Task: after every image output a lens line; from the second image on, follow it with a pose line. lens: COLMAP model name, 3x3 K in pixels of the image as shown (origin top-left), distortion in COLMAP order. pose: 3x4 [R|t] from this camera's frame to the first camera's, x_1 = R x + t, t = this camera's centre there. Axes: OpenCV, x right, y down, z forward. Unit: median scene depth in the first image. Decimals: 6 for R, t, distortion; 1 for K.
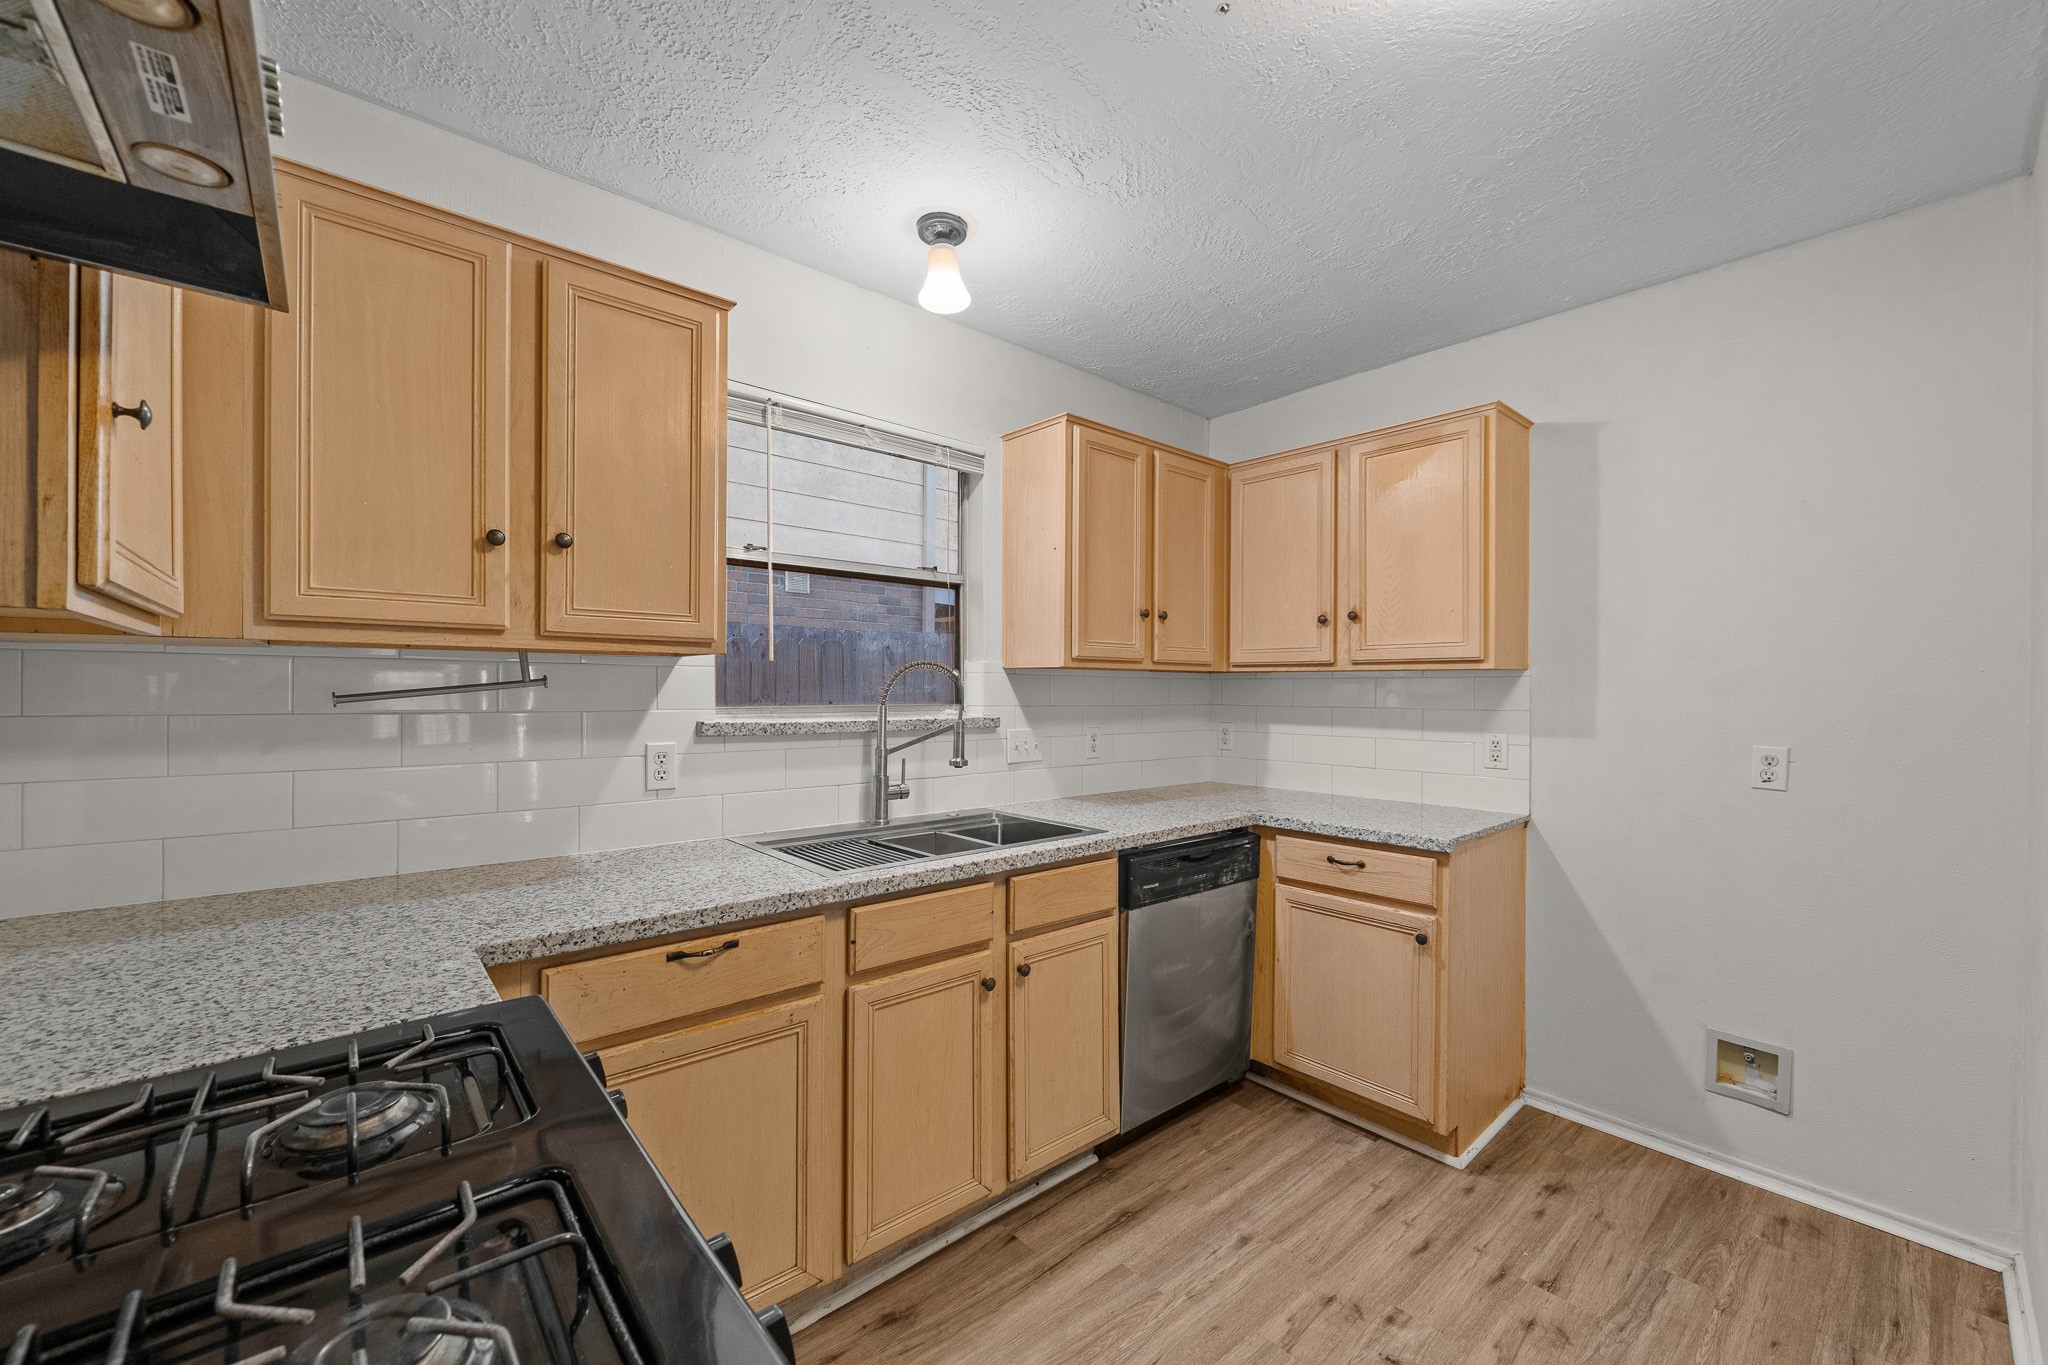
lens RADIAL K [[806.2, 0, 1042.5], [0, 806.2, 692.0], [0, 0, 1]] dist [-0.005827, -0.000237]
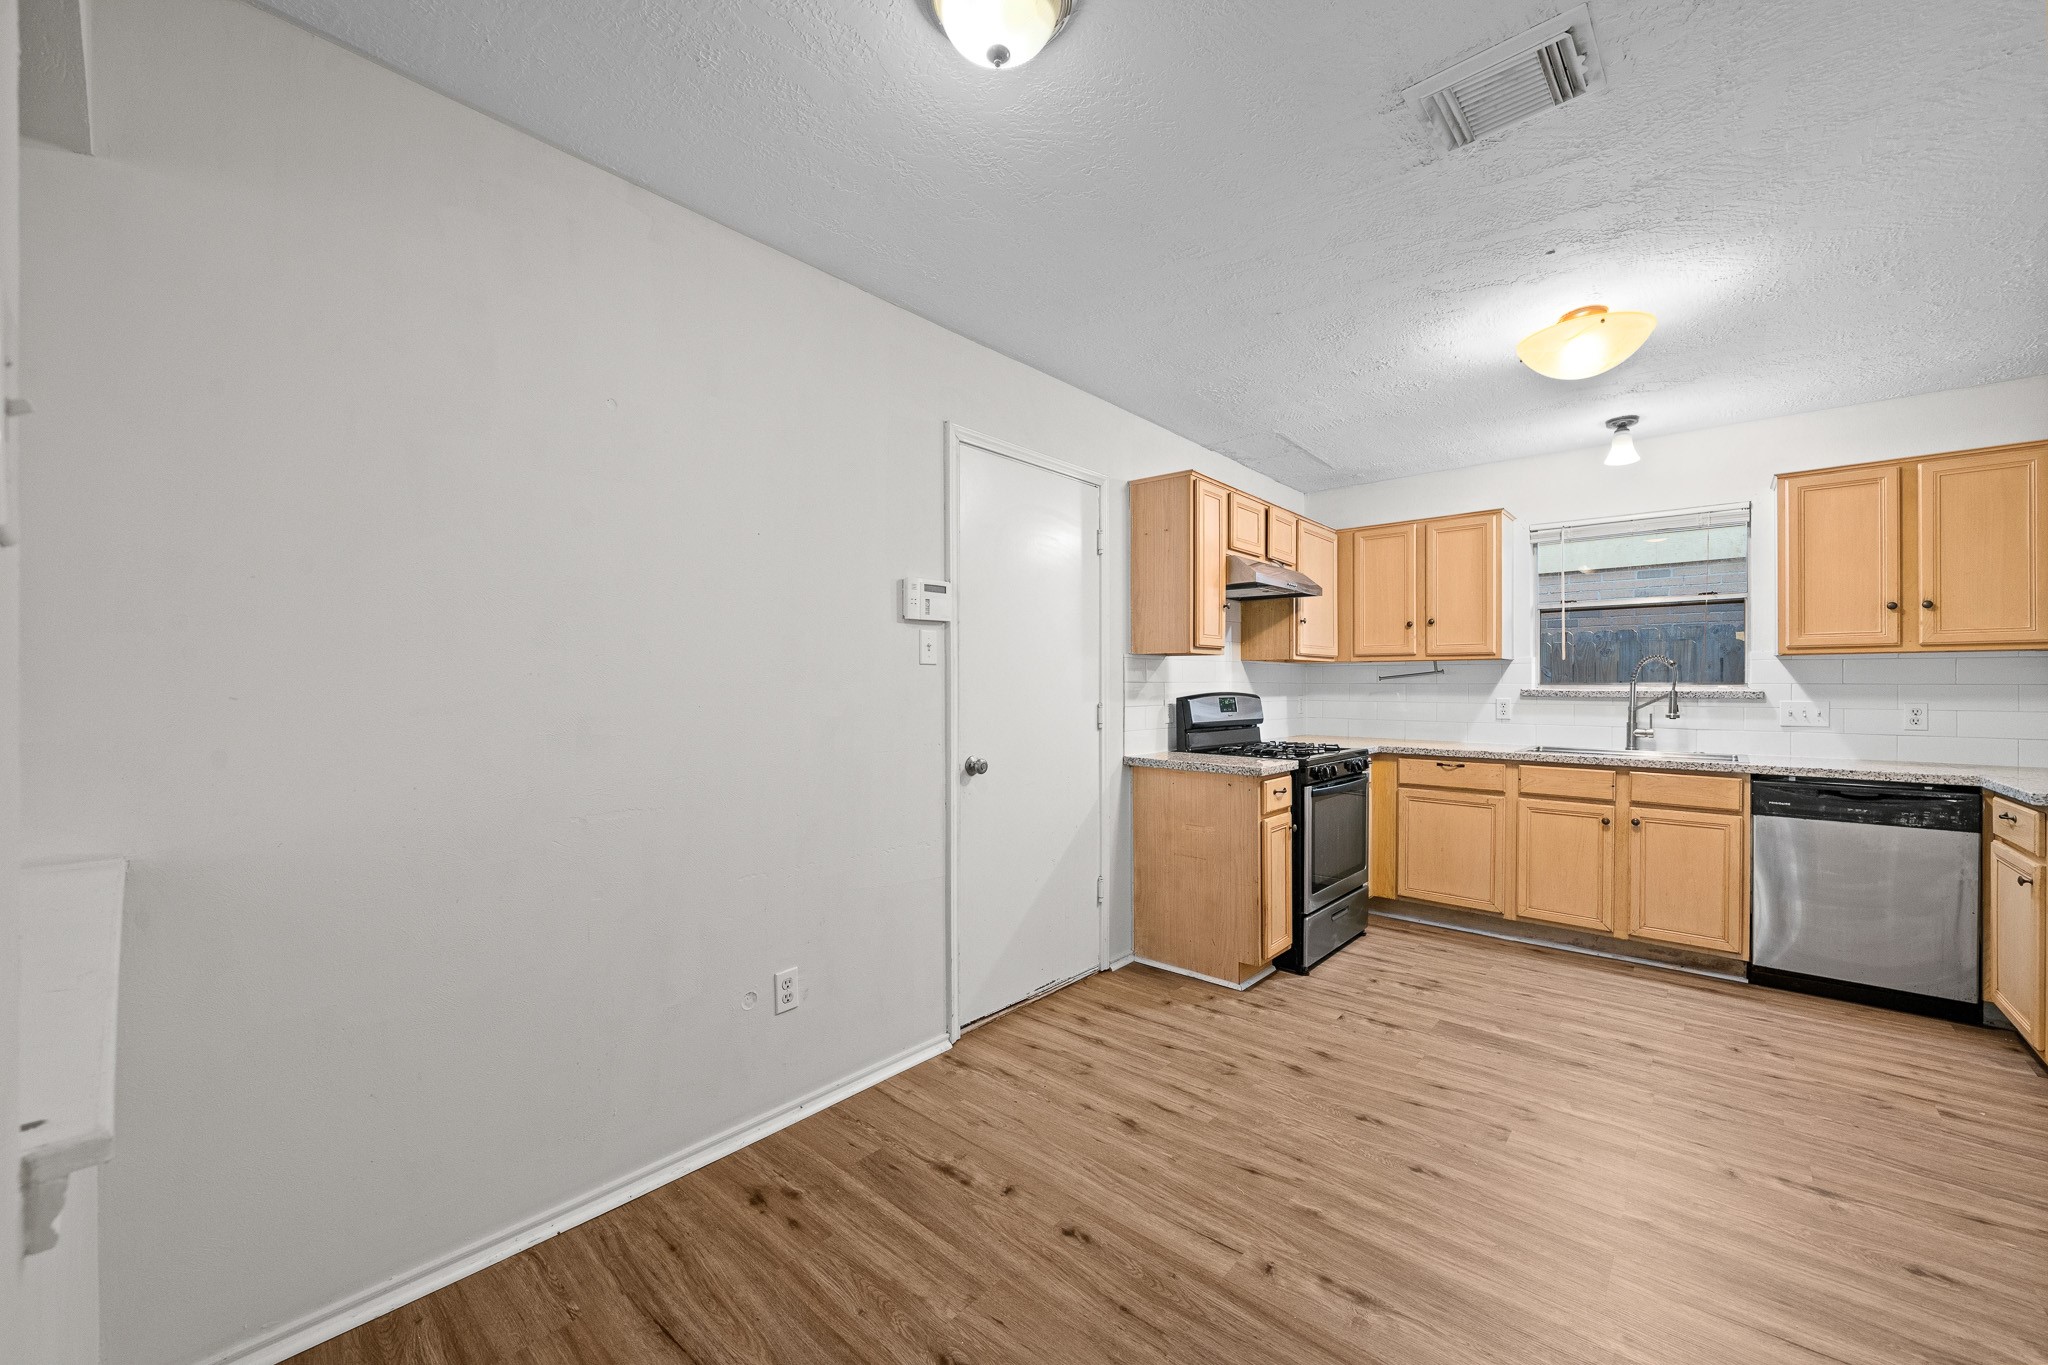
lens RADIAL K [[806.2, 0, 1012.5], [0, 806.2, 686.7], [0, 0, 1]] dist [-0.005827, -0.000237]
pose [[0.111933, -0.005777, -0.993699, 1.439480], [-0.003987, 0.999972, -0.006262, 0.045351], [0.993708, 0.004662, 0.111906, -0.549103]]
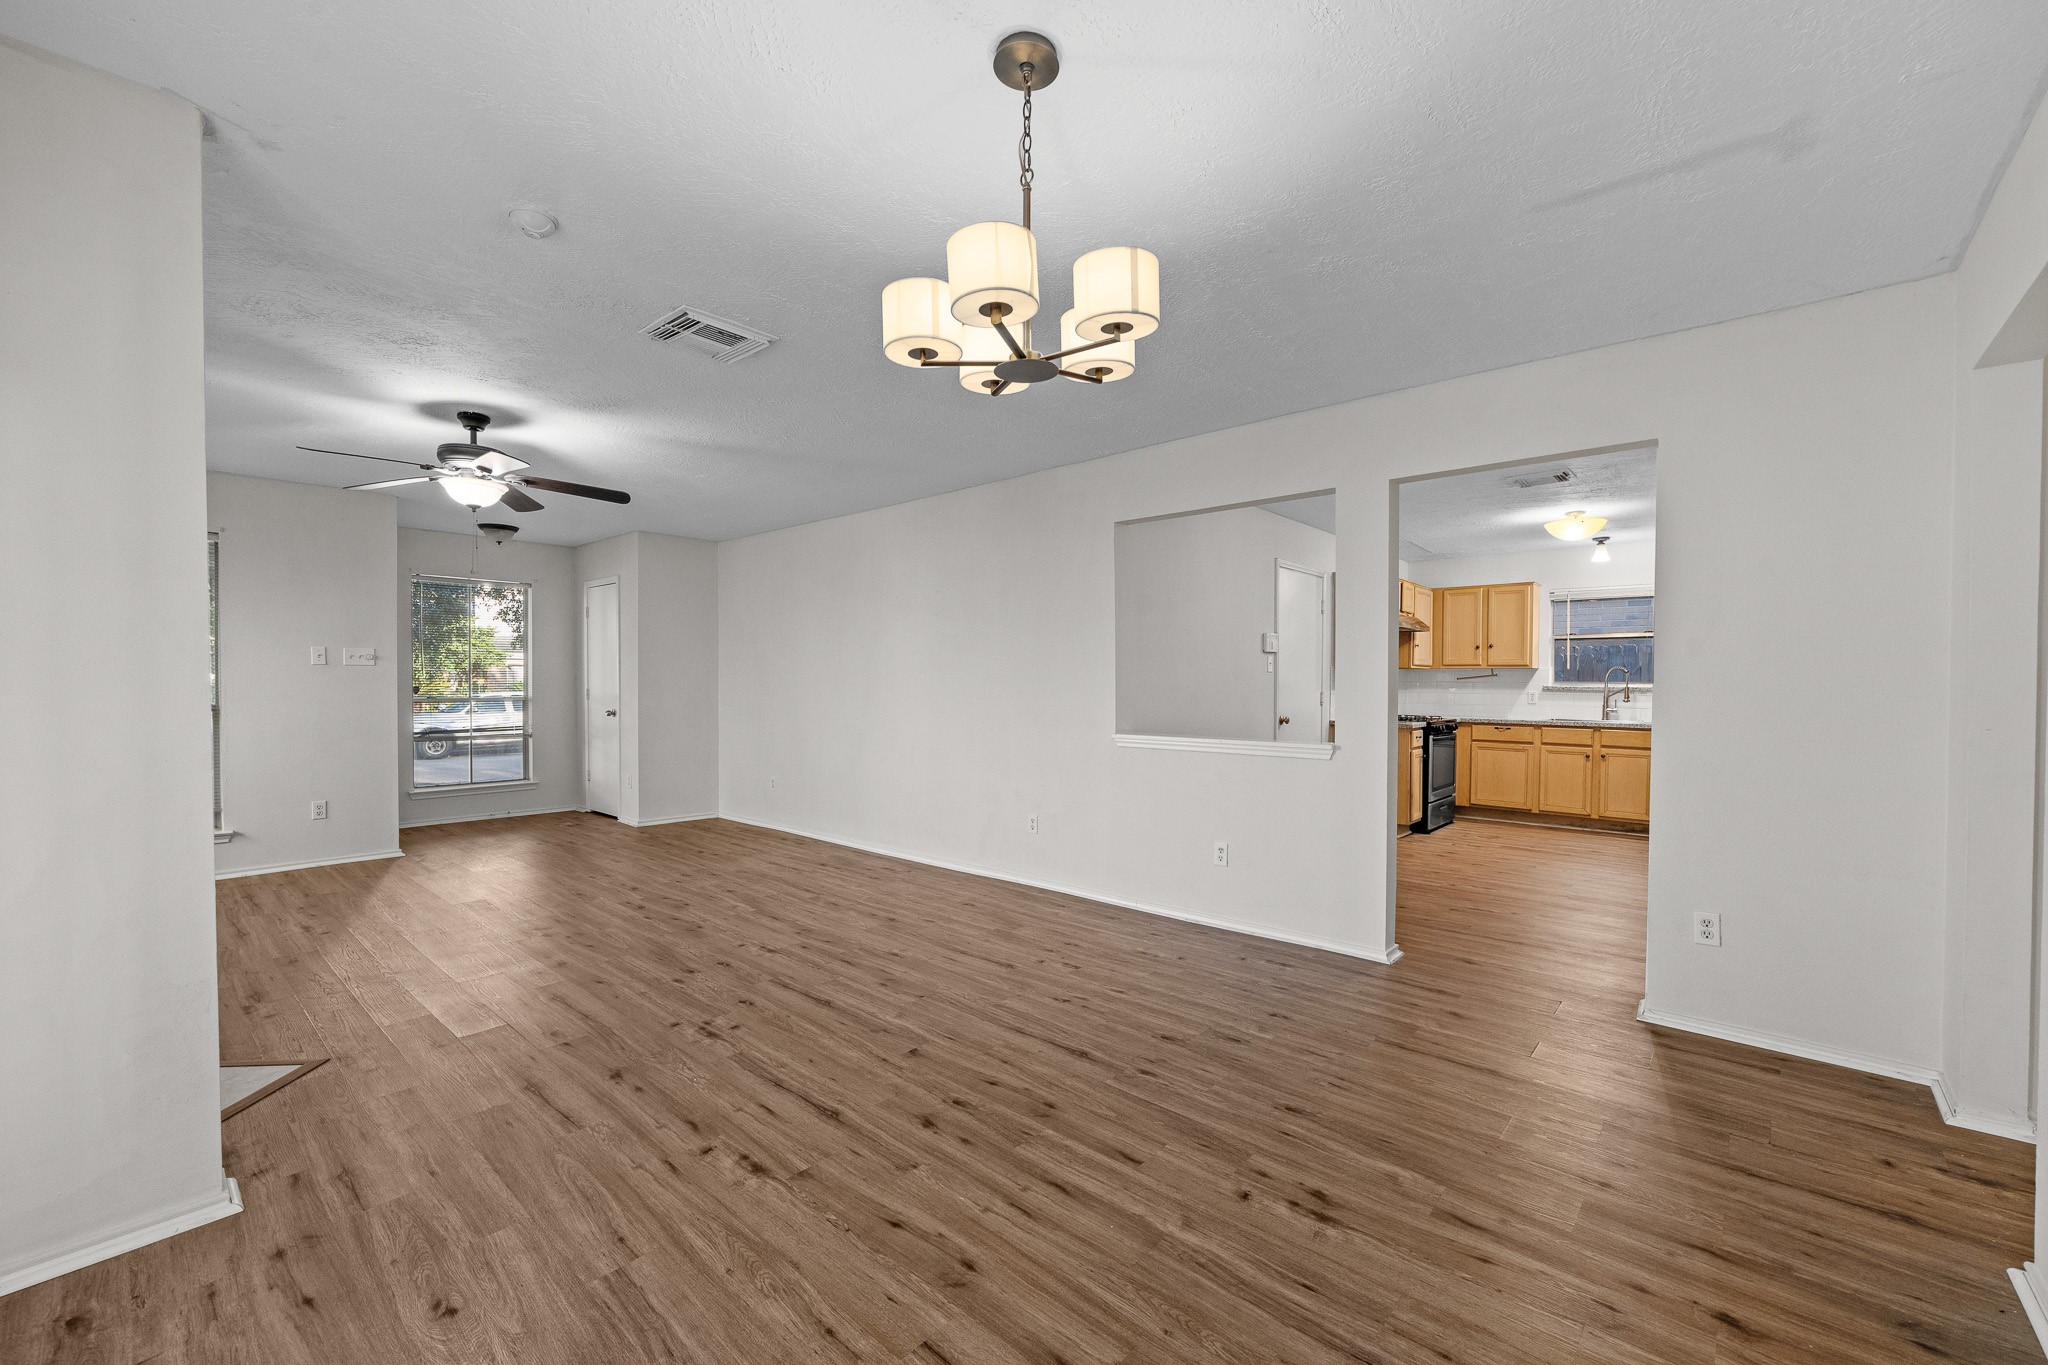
lens RADIAL K [[835.1, 0, 1014.5], [0, 835.1, 688.6], [0, 0, 1]] dist [-0.002402, -0.000350]
pose [[0.112296, 0.003528, -0.993669, 2.857616], [-0.011314, 0.999933, 0.002272, 0.063895], [0.993610, 0.010988, 0.112328, -1.692790]]
